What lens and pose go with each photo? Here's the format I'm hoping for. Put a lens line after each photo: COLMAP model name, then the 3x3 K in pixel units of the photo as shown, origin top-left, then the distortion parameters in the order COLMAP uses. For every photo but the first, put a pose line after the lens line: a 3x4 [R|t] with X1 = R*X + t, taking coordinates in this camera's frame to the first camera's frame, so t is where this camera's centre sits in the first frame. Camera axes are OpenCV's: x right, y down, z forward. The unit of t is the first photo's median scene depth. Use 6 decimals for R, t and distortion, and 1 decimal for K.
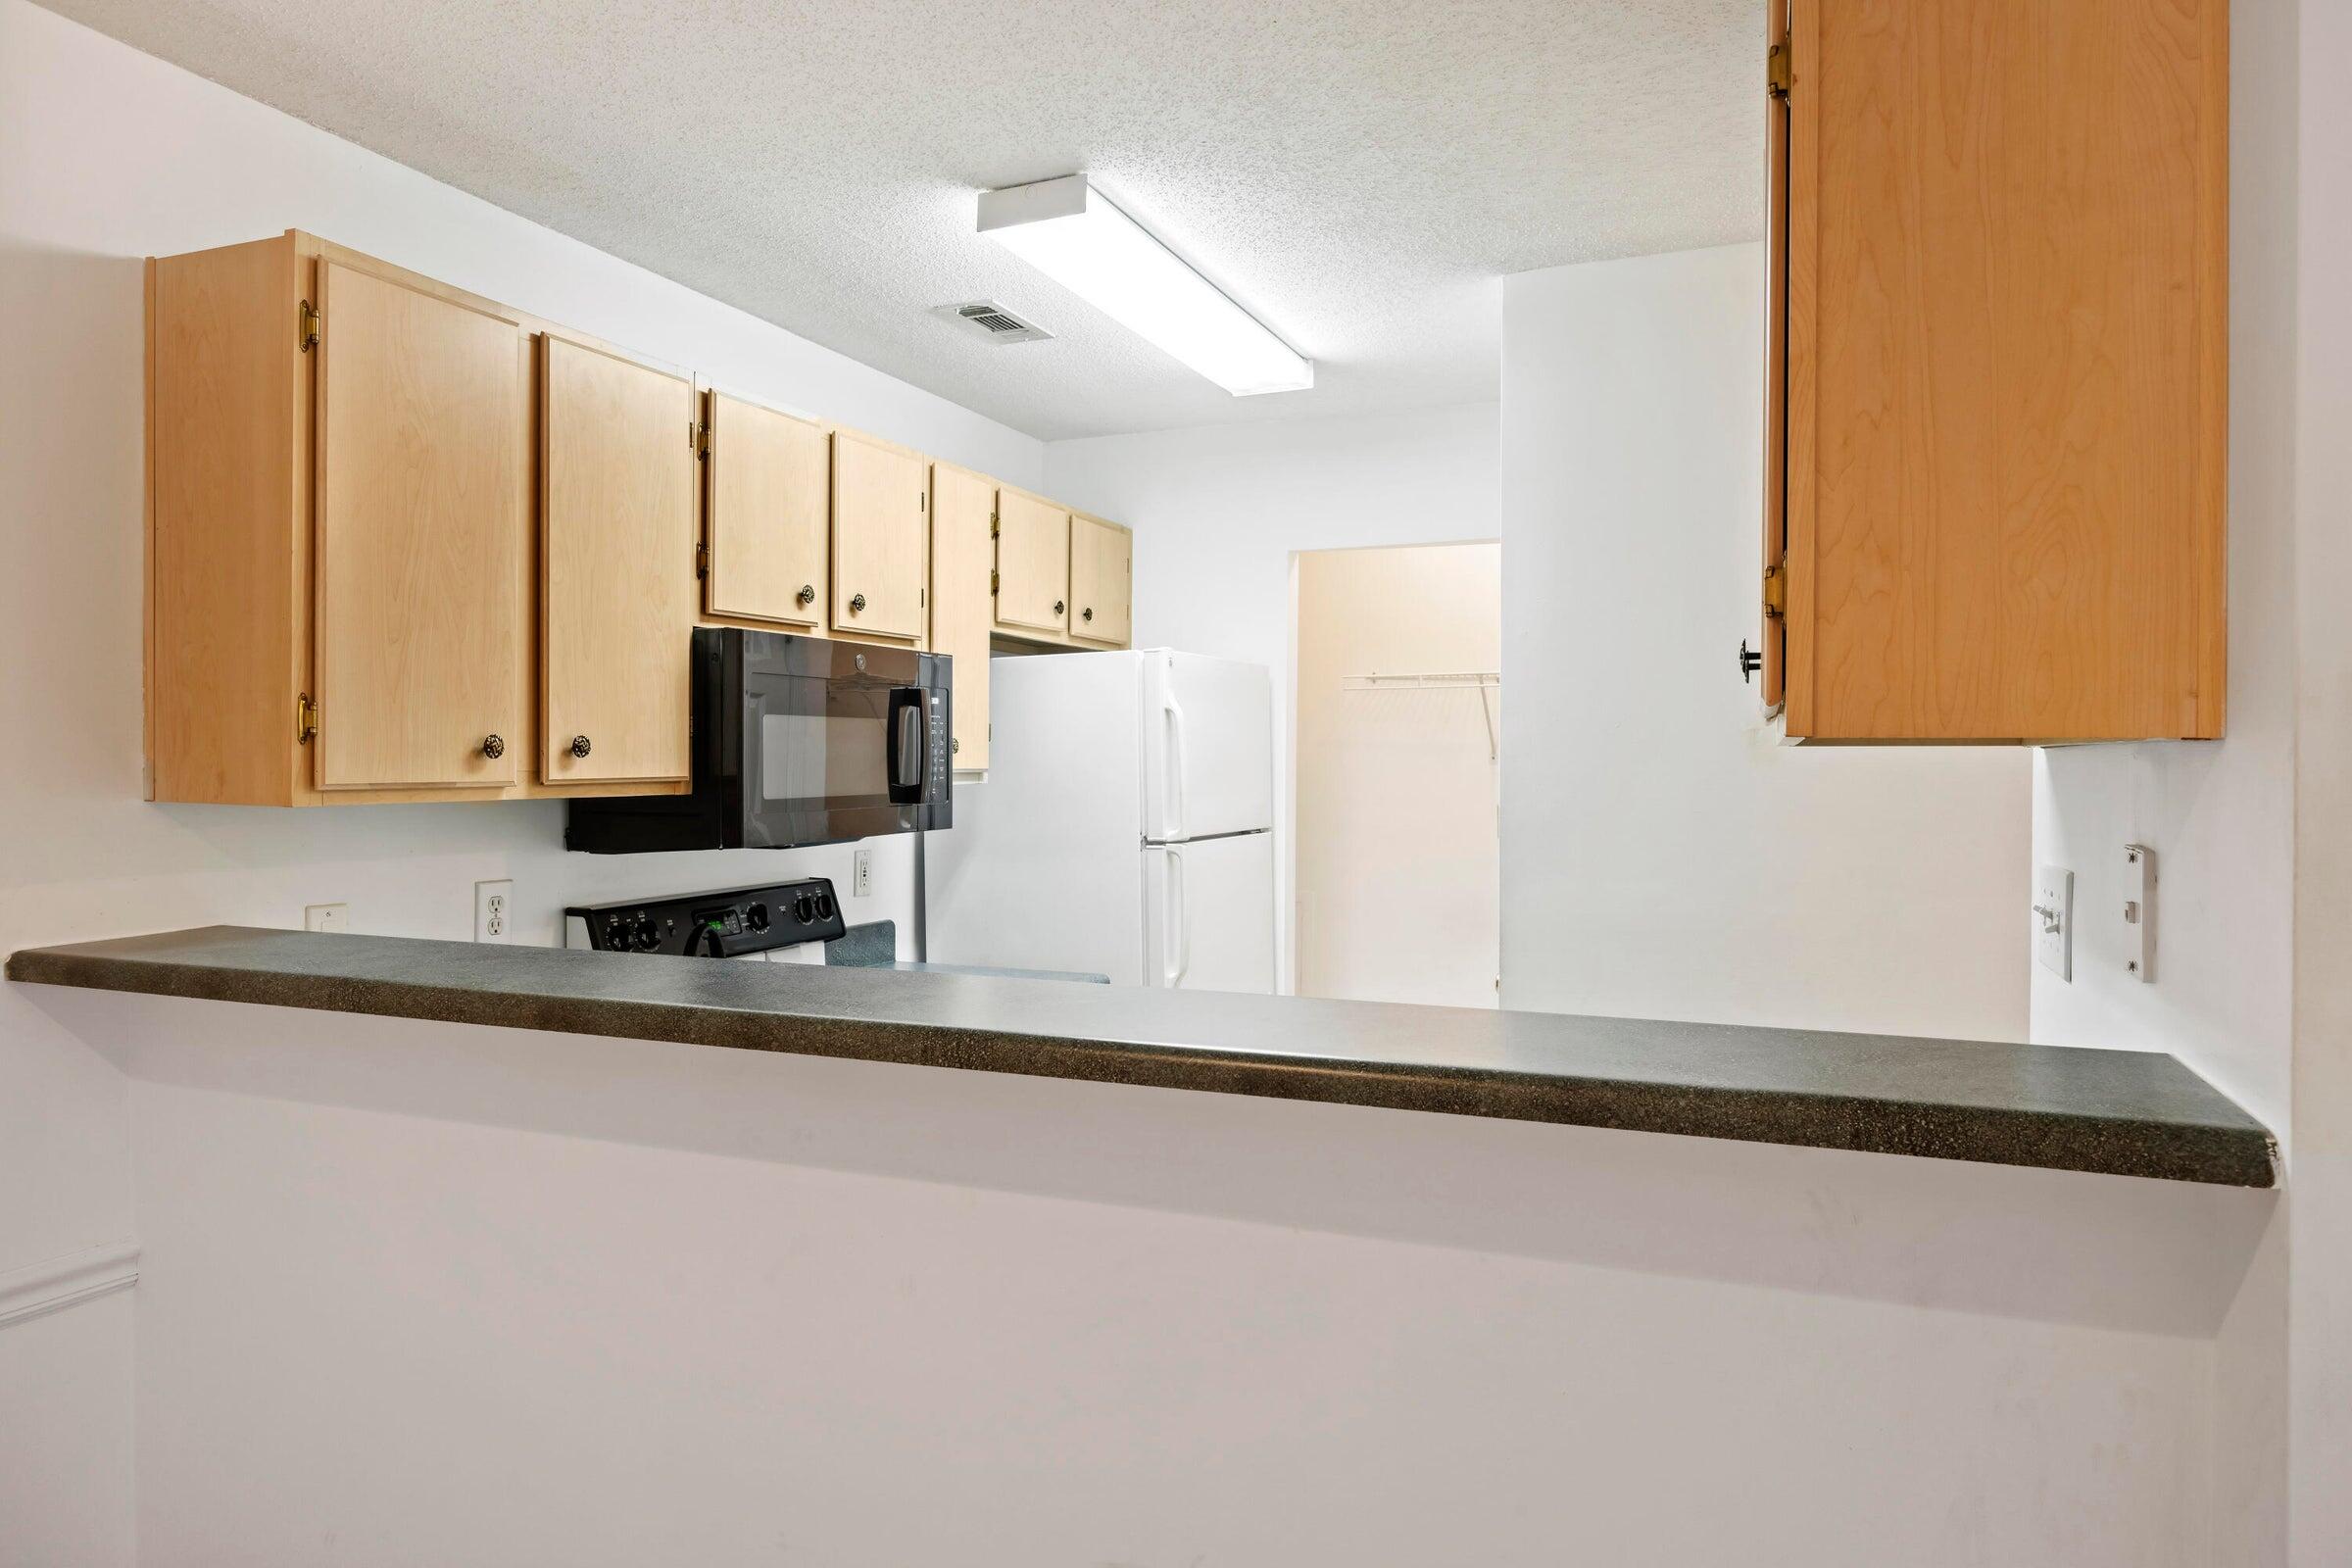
lens RADIAL K [[1450.6, 0, 1170.2], [0, 1450.6, 763.6], [0, 0, 1]] dist [-0.001922, -0.000493]
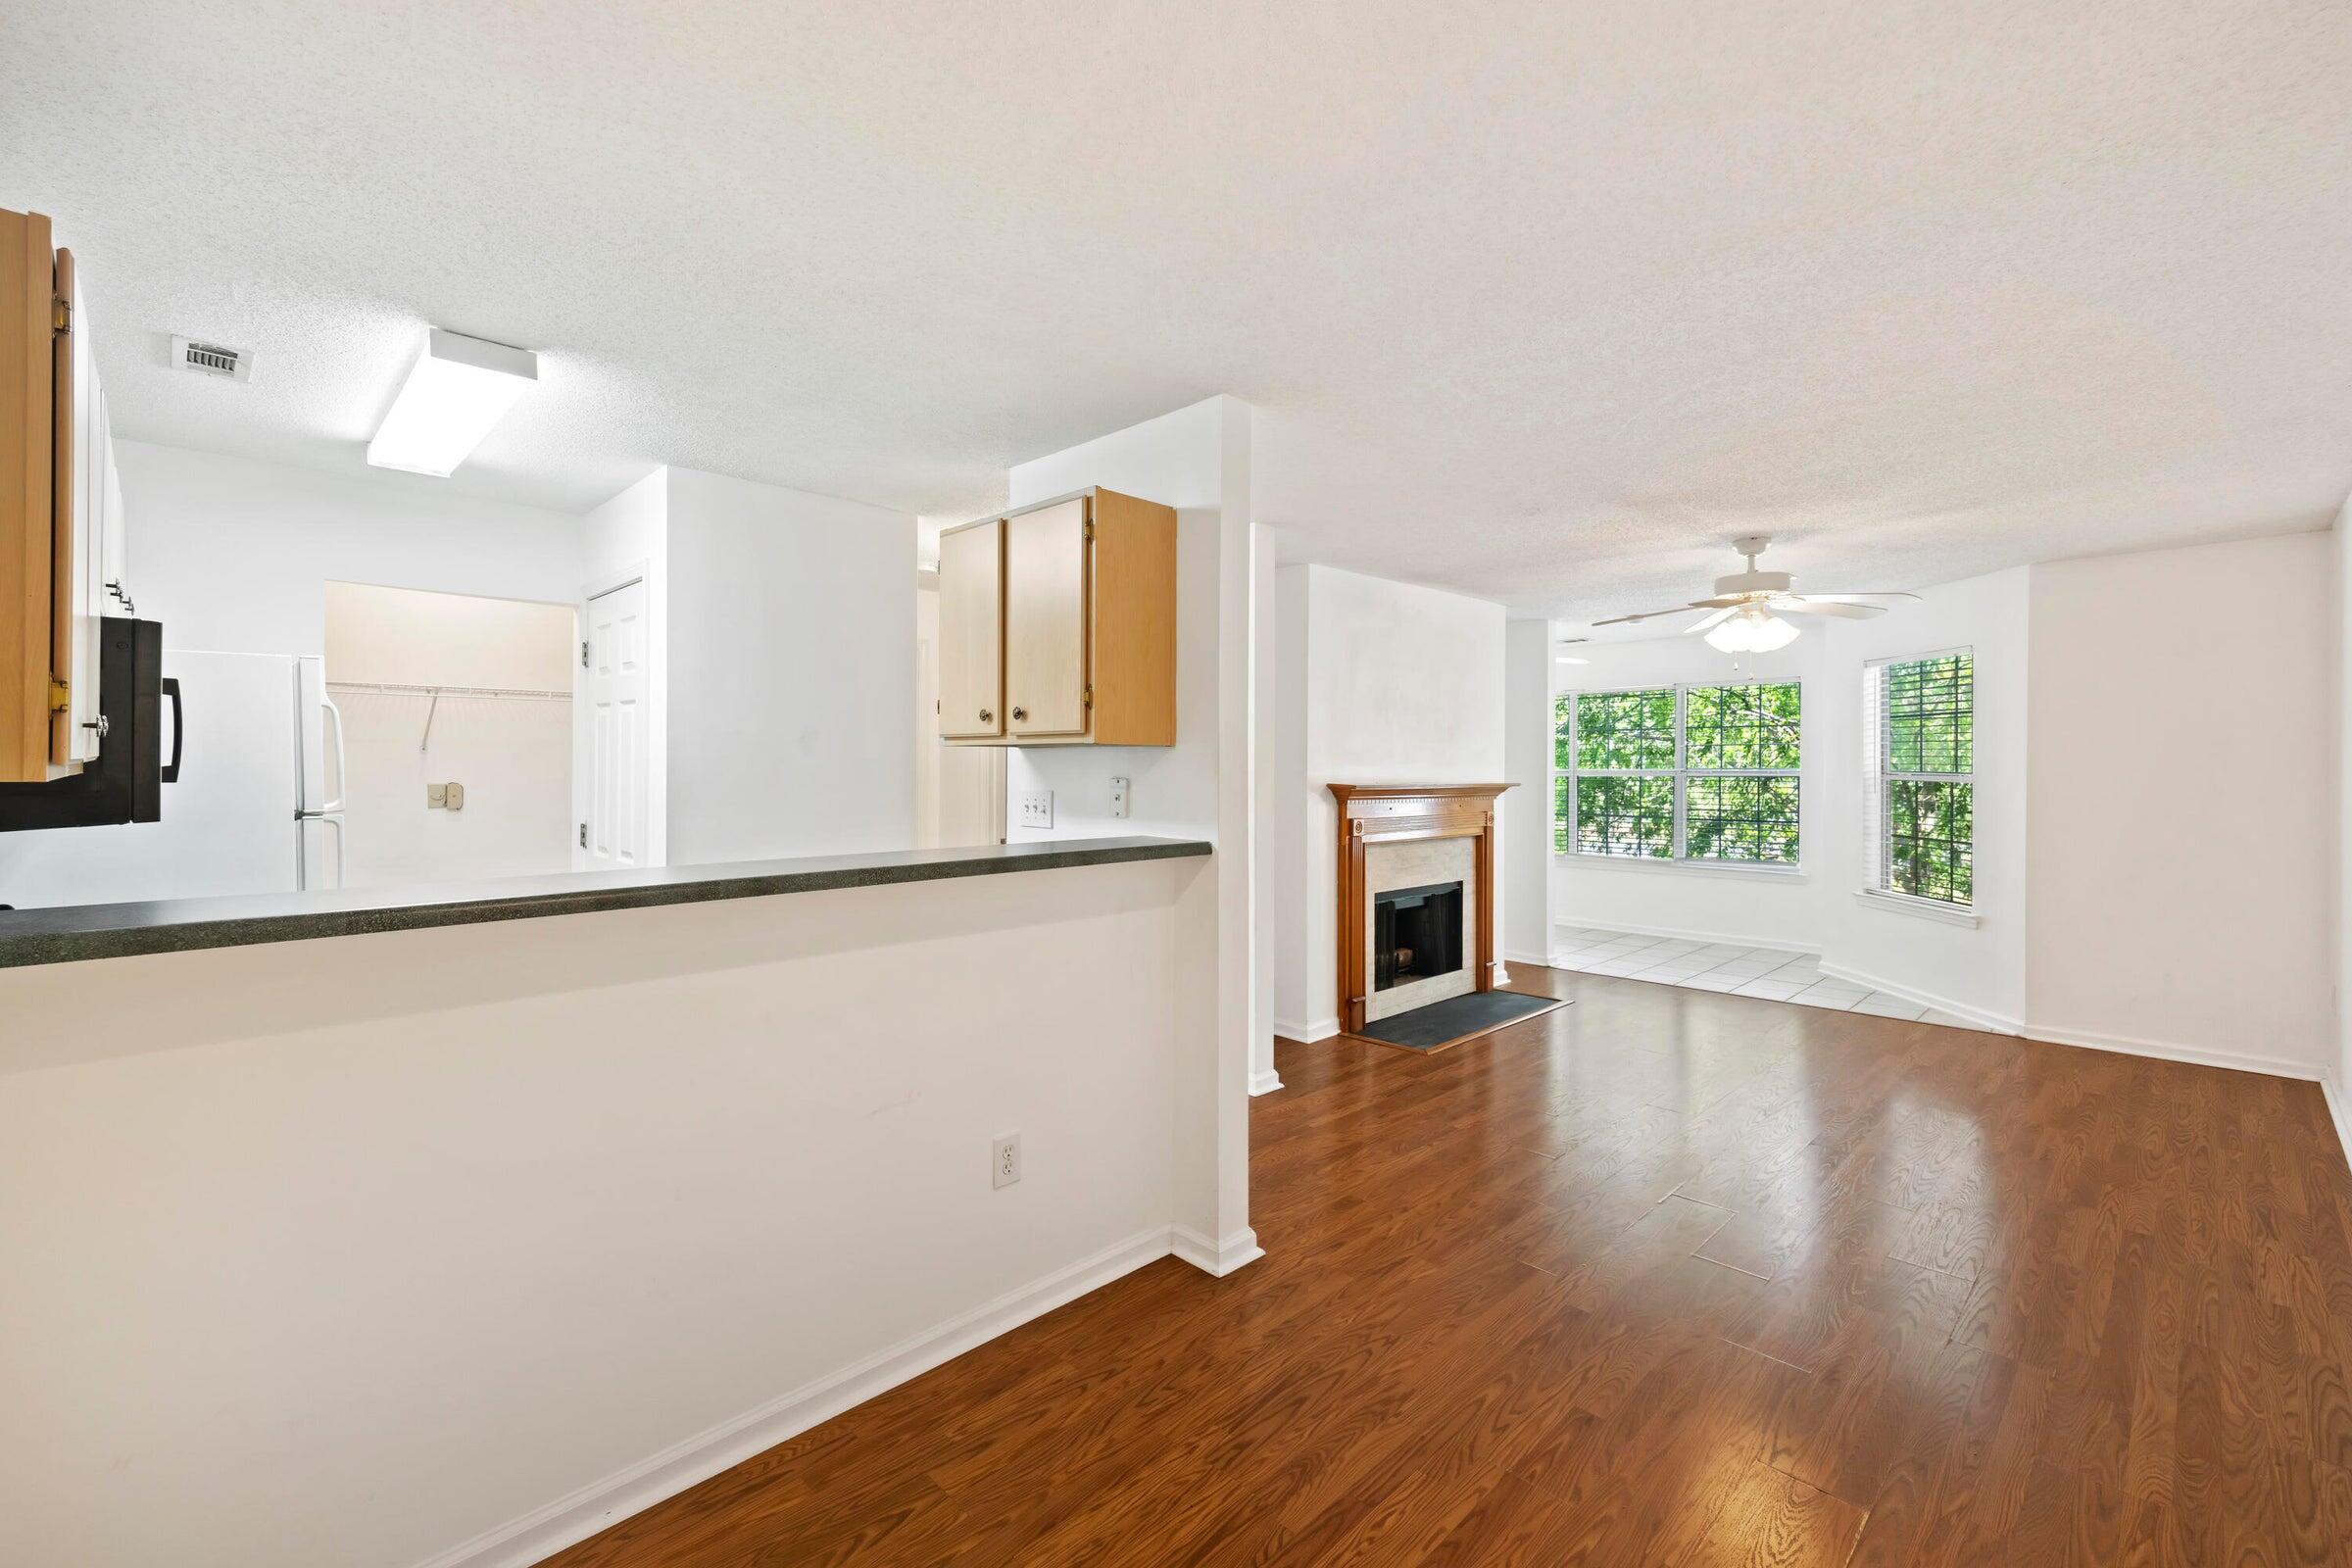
lens RADIAL K [[996.9, 0, 1180.0], [0, 996.9, 767.0], [0, 0, 1]] dist [0.019168, -0.000053]
pose [[0.383680, -0.000189, 0.923466, -0.694117], [-0.005545, 0.999981, 0.002509, 0.011612], [-0.923449, -0.006083, 0.383672, -0.009453]]
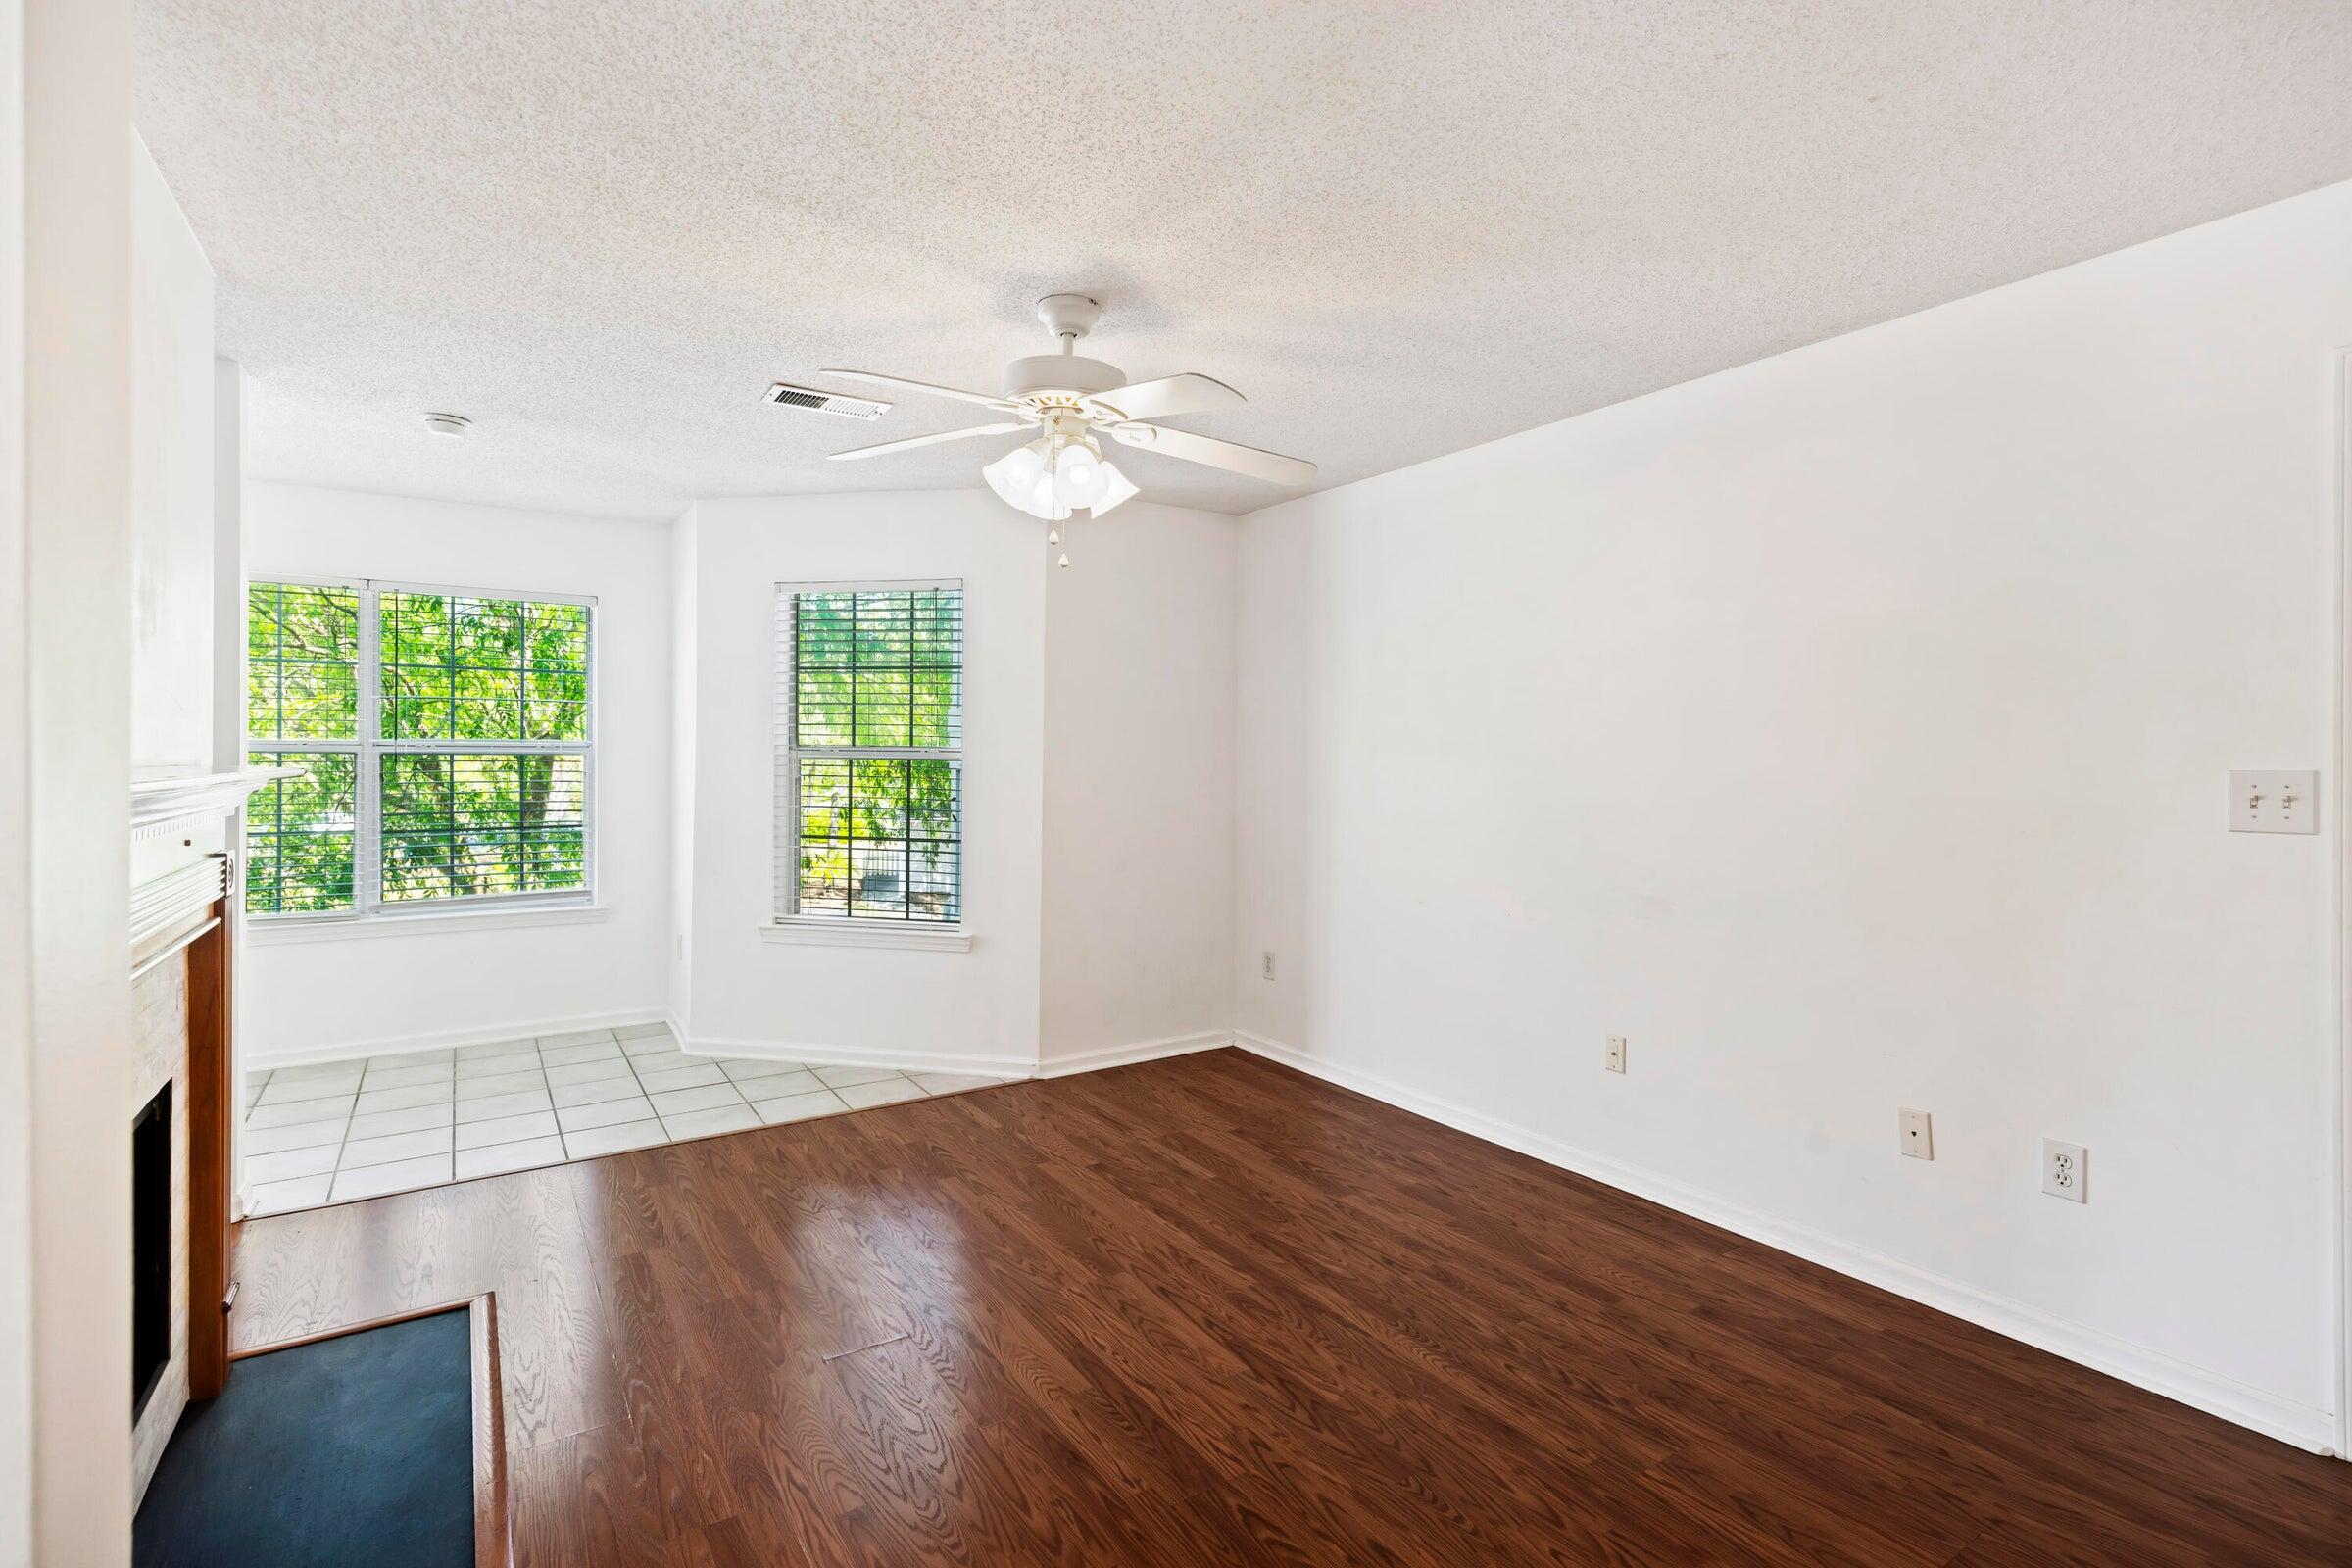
lens RADIAL K [[1088.0, 0, 1177.4], [0, 1088.0, 774.6], [0, 0, 1]] dist [0.000064, 0.000283]
pose [[-0.829684, -0.012051, 0.558103, 0.607157], [-0.006642, 0.999909, 0.011717, 0.038747], [-0.558194, 0.006014, -0.829689, 0.513902]]
